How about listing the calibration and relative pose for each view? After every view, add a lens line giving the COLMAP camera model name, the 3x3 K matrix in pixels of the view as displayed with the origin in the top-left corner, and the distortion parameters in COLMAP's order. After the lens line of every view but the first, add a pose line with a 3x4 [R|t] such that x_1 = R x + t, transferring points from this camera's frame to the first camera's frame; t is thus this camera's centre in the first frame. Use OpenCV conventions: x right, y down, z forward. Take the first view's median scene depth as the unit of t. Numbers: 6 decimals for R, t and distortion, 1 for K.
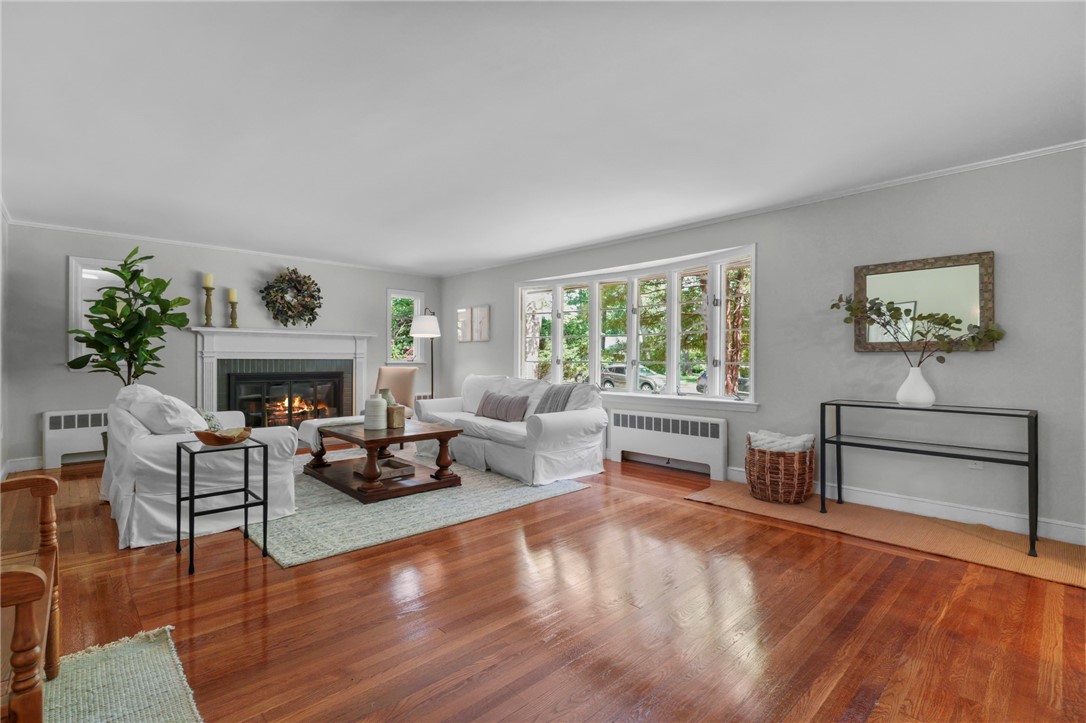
lens RADIAL K [[497.2, 0, 544.0], [0, 497.2, 359.6], [0, 0, 1]] dist [-0.003465, -0.000600]
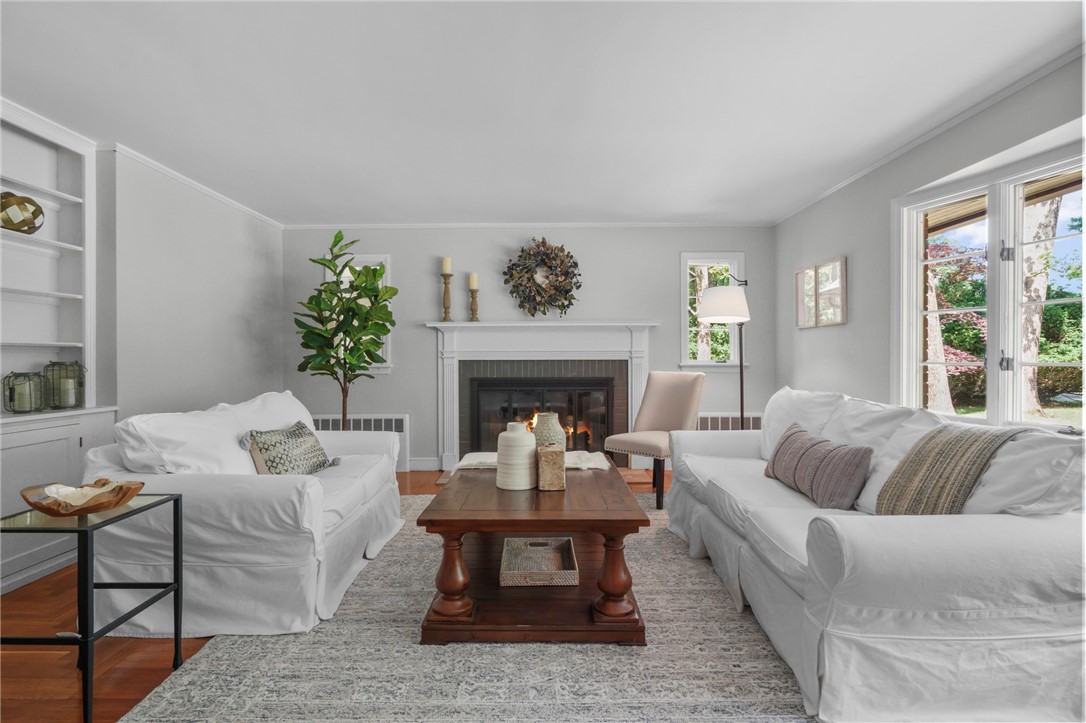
lens RADIAL K [[556.5, 0, 539.8], [0, 556.5, 361.6], [0, 0, 1]] dist [0.009162, -0.000673]
pose [[0.720372, -0.000929, -0.693587, 0.080193], [0.003007, 0.999994, 0.001784, 0.000092], [0.693581, -0.003371, 0.720371, 0.423515]]
